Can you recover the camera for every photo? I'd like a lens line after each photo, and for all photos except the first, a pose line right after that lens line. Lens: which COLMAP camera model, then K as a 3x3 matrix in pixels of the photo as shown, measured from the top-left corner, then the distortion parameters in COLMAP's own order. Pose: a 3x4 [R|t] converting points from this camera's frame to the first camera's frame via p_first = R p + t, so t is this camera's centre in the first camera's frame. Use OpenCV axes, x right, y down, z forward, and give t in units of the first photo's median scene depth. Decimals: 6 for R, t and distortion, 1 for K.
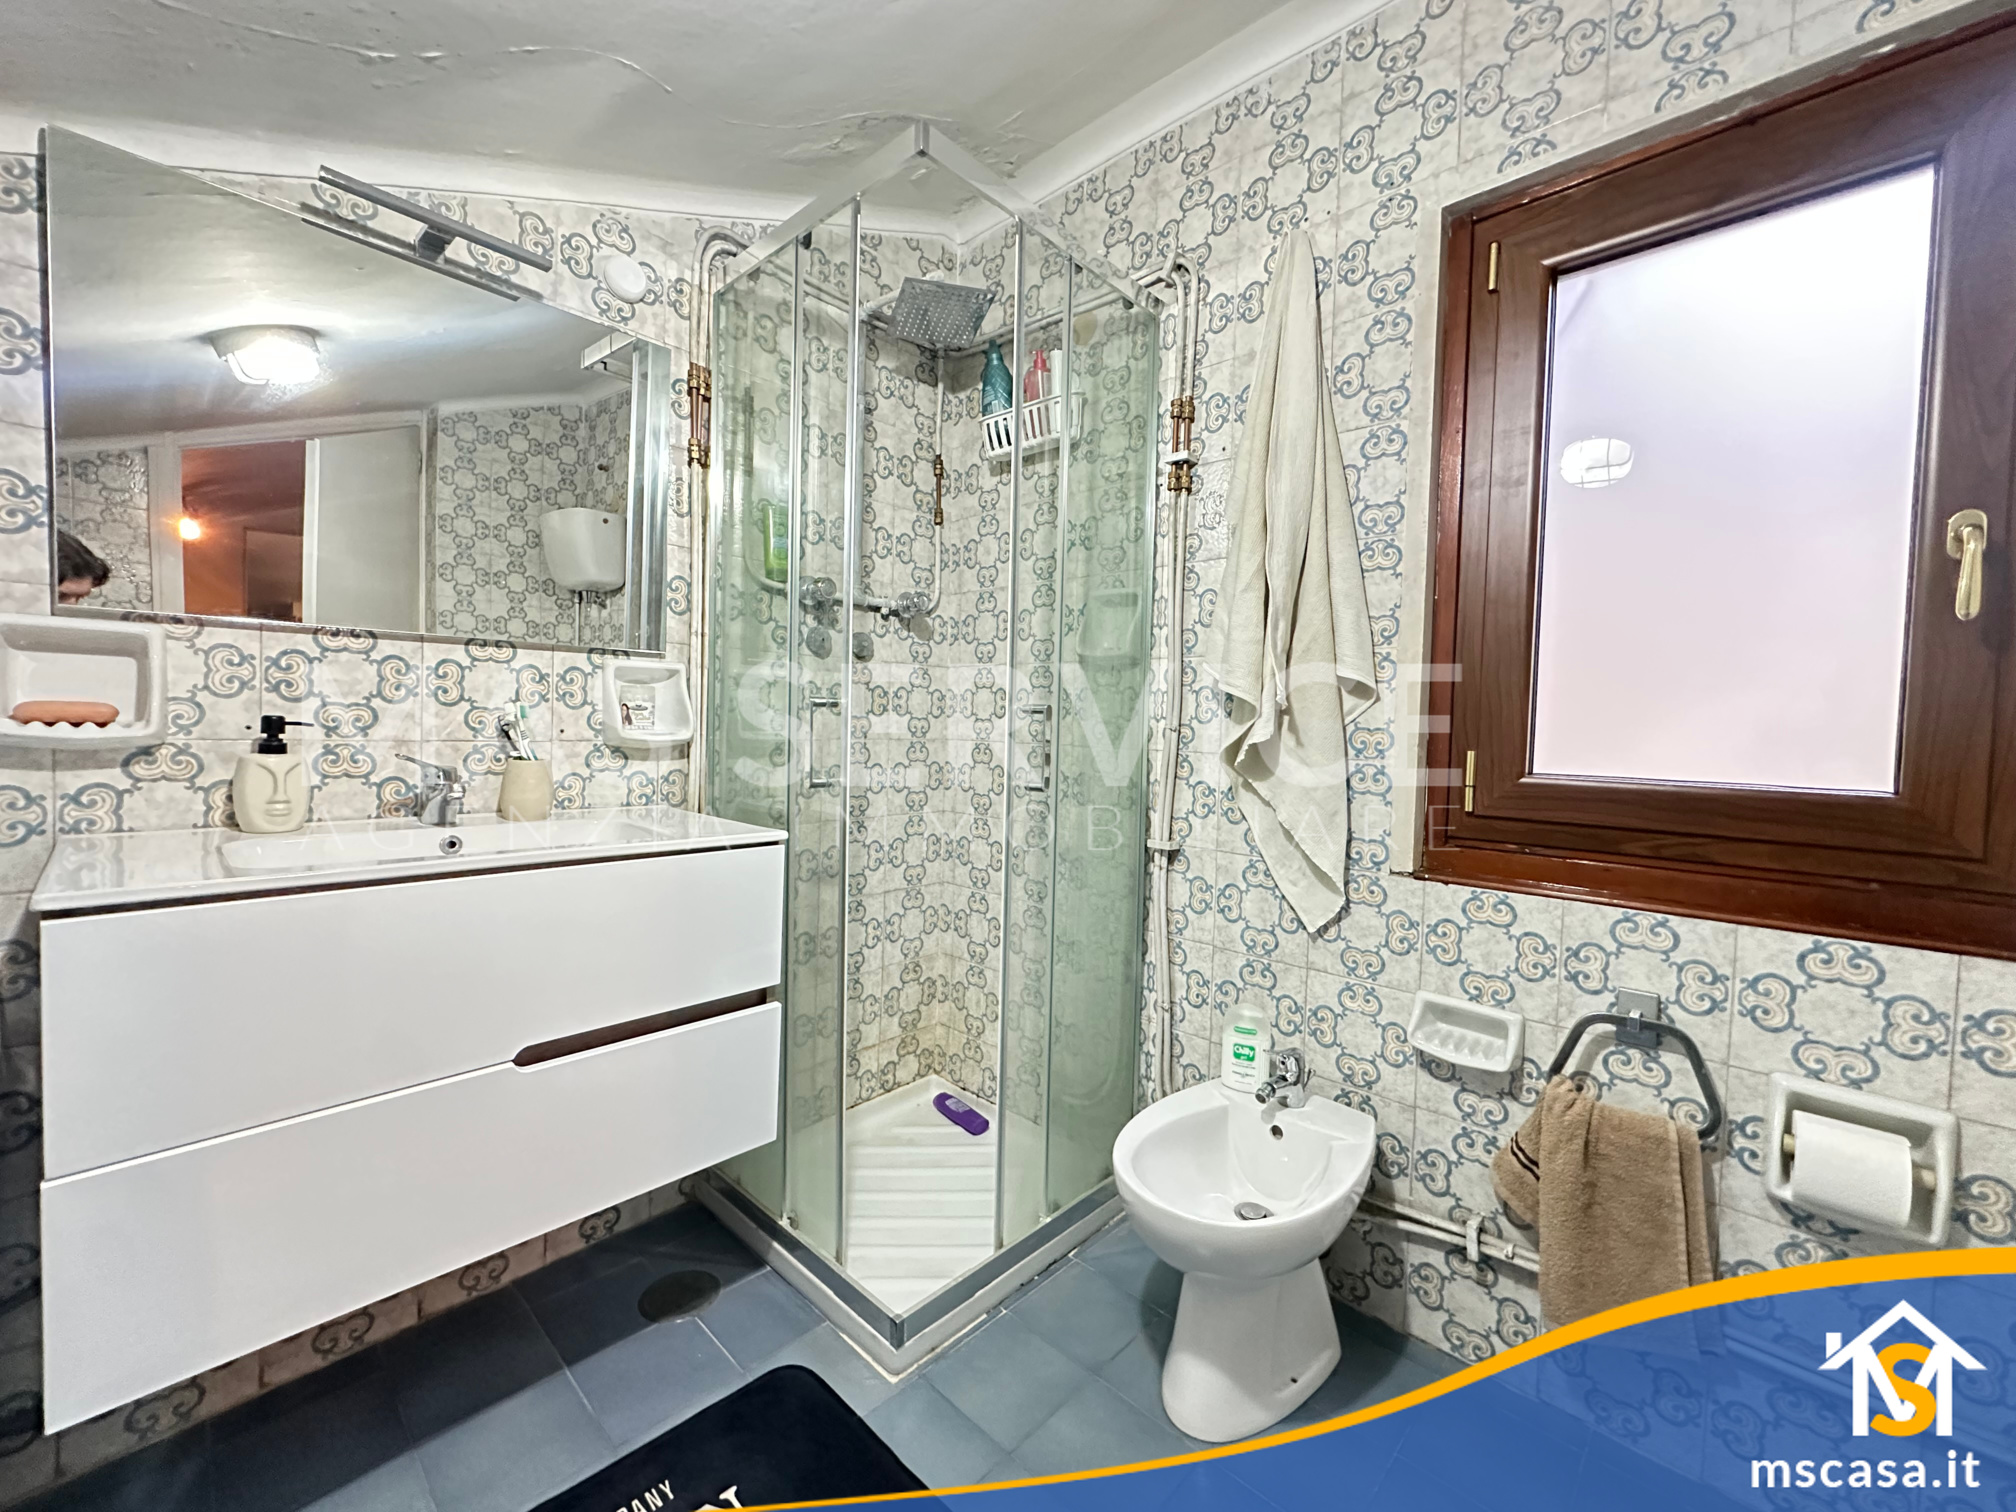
lens RADIAL K [[807.3, 0, 1011.7], [0, 807.3, 754.8], [0, 0, 1]] dist [-0.006039, 0.001093]
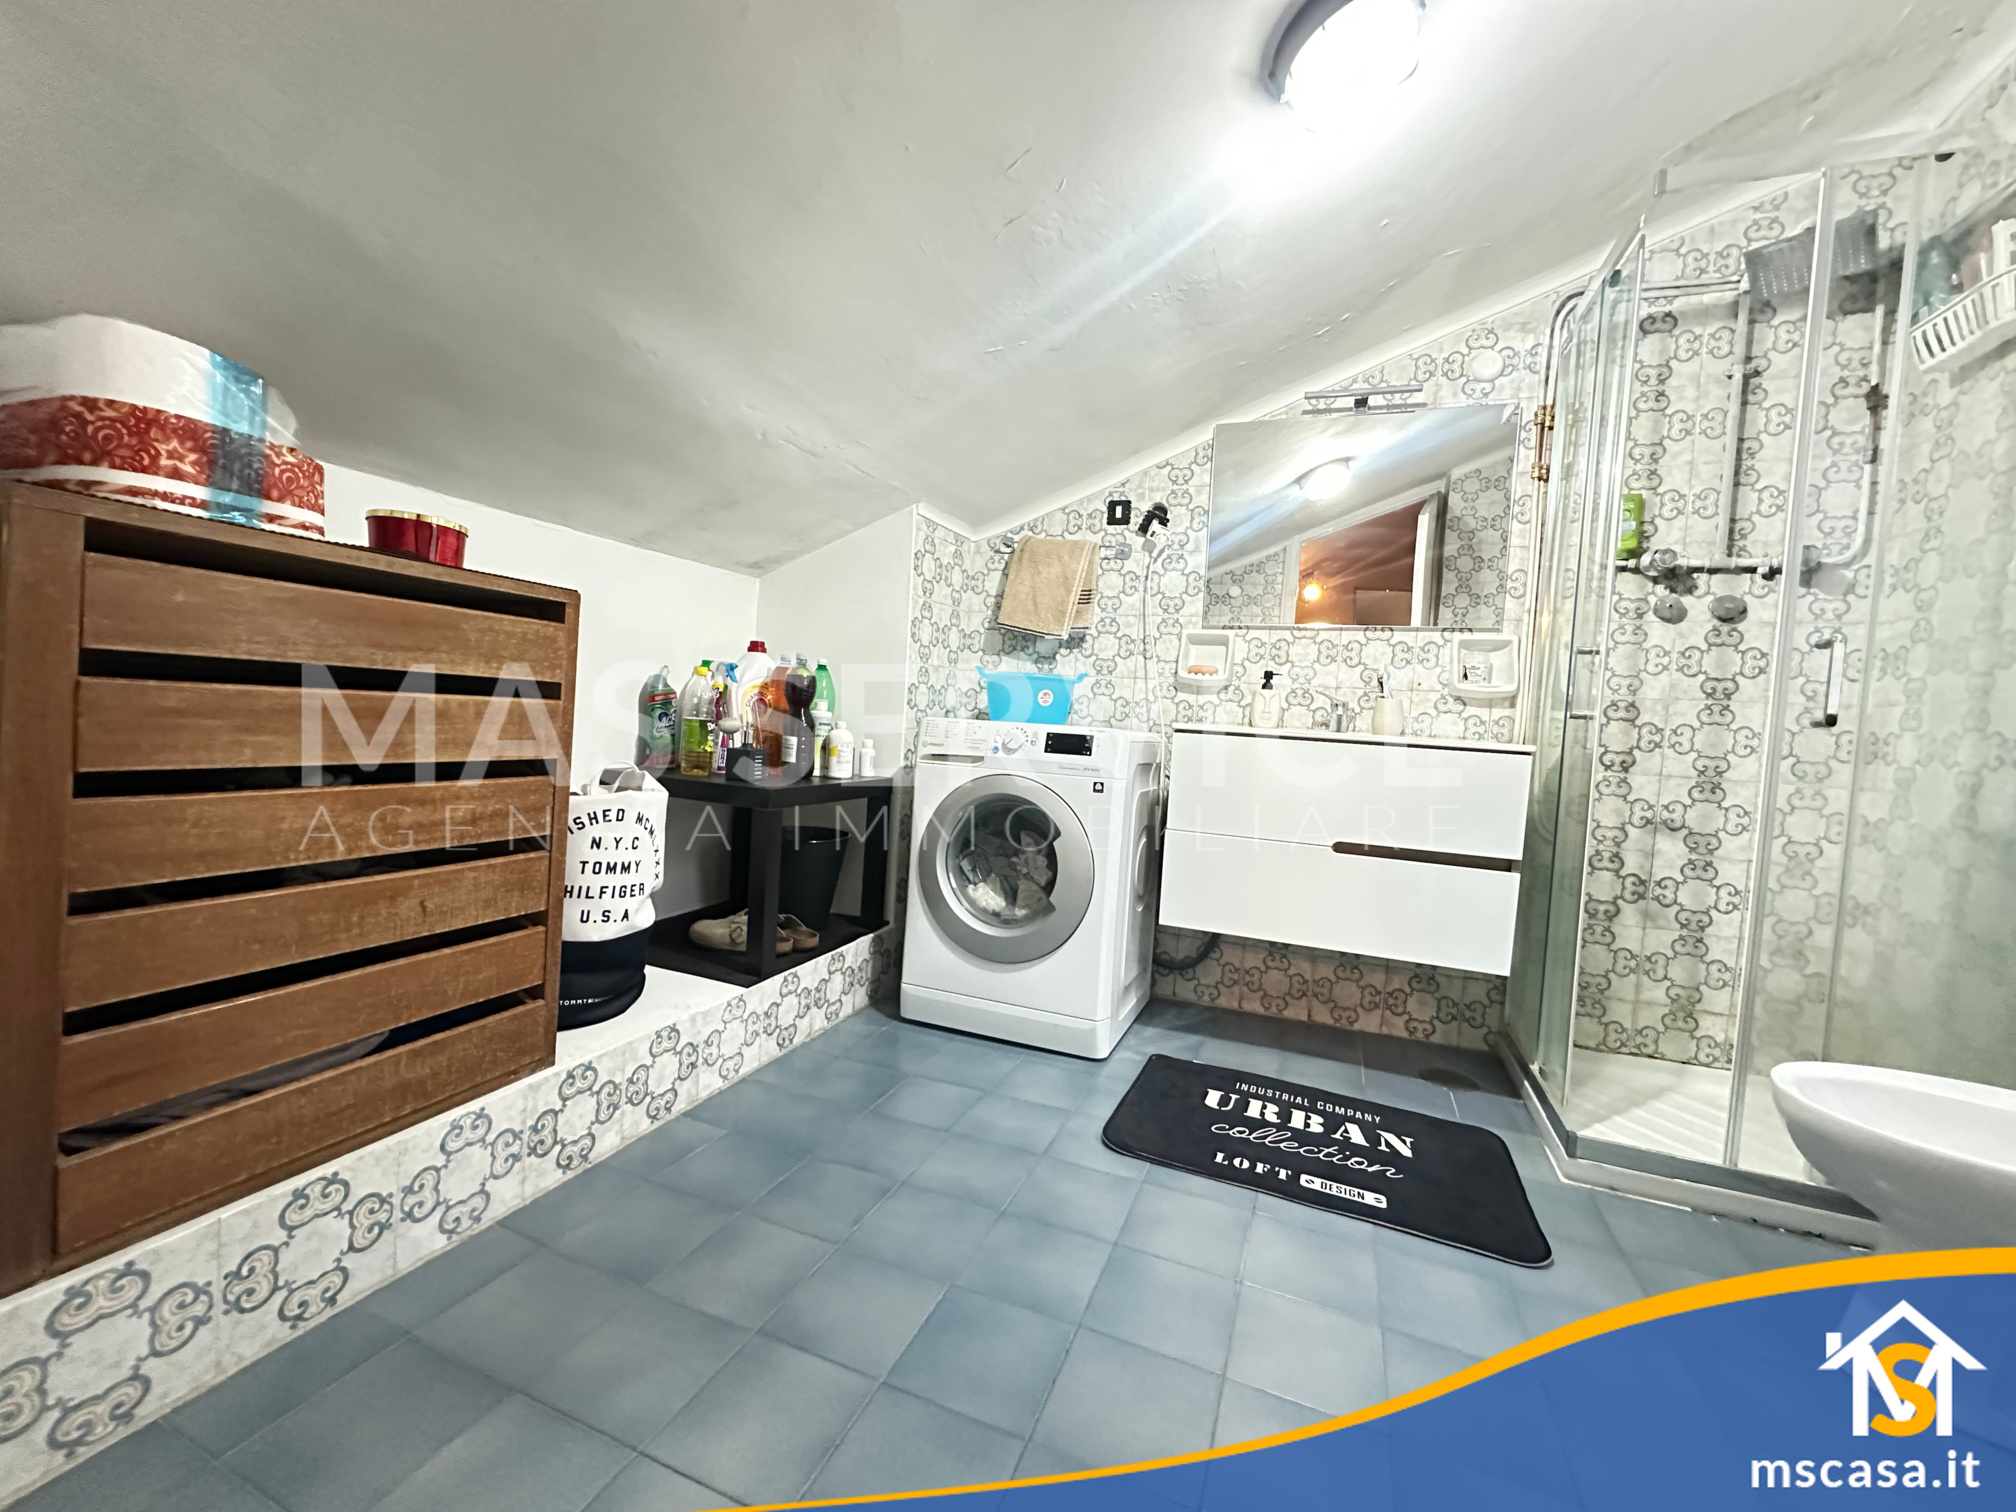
lens RADIAL K [[807.3, 0, 1007.0], [0, 807.3, 762.6], [0, 0, 1]] dist [-0.006039, 0.001093]
pose [[0.367561, 0.051700, -0.928561, 0.559361], [-0.082761, 0.996311, 0.022712, 0.144102], [0.926310, 0.068501, 0.370484, -0.265016]]
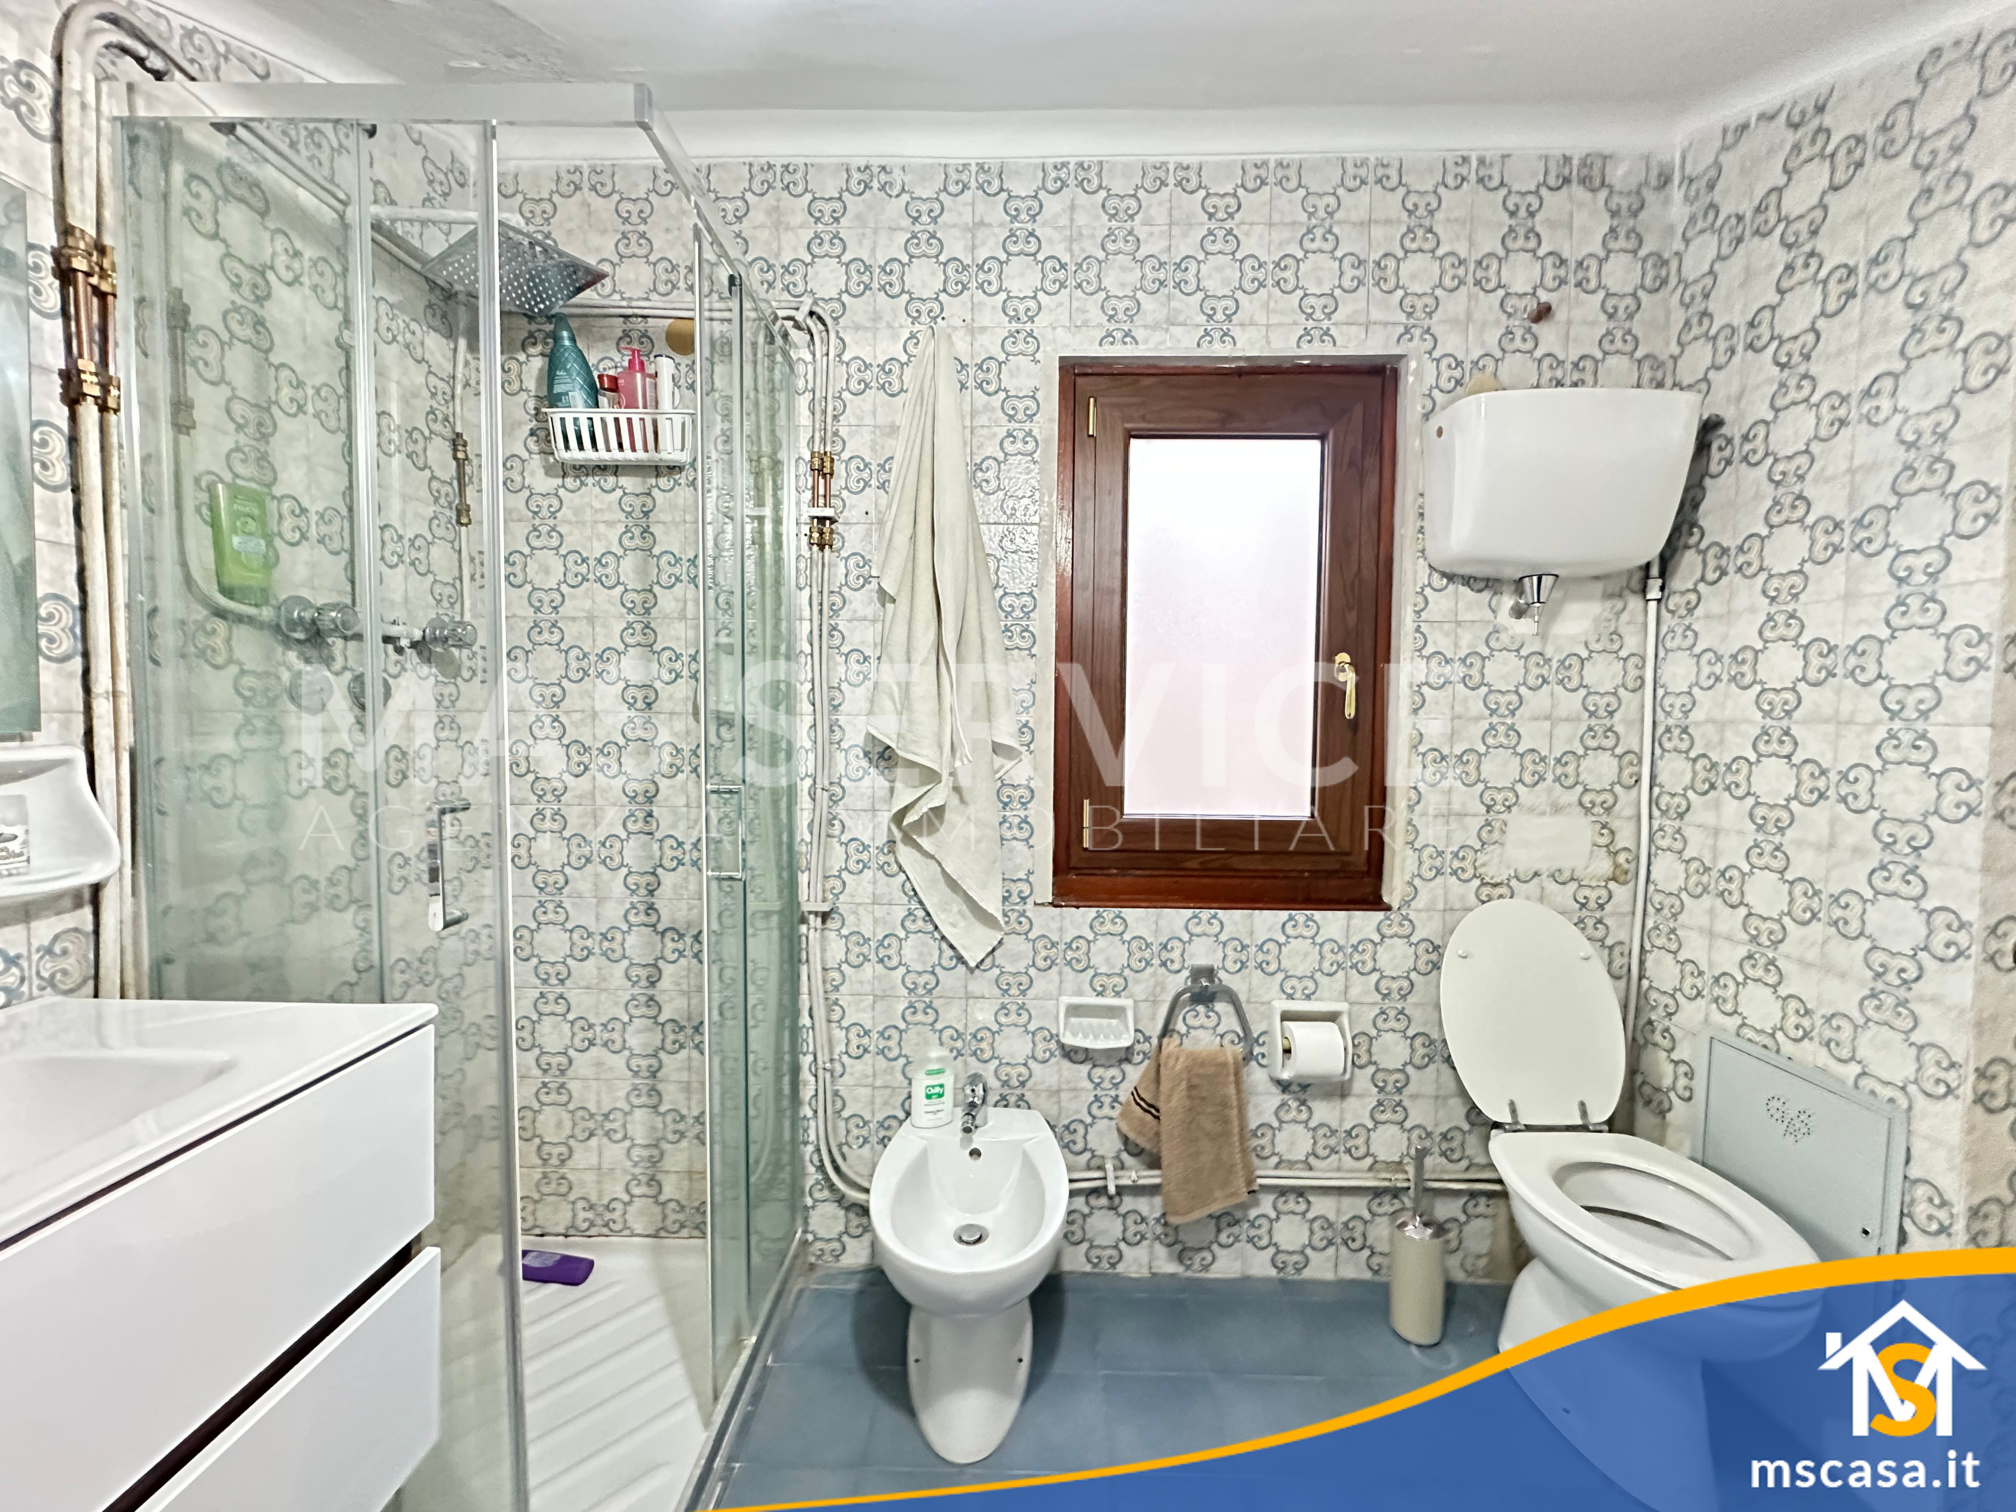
lens RADIAL K [[807.3, 0, 1009.8], [0, 807.3, 752.7], [0, 0, 1]] dist [-0.006039, 0.001093]
pose [[0.736673, -0.051429, 0.674291, -0.326246], [0.034081, 0.998660, 0.038934, -0.116938], [-0.675390, -0.005701, 0.737439, 0.131538]]
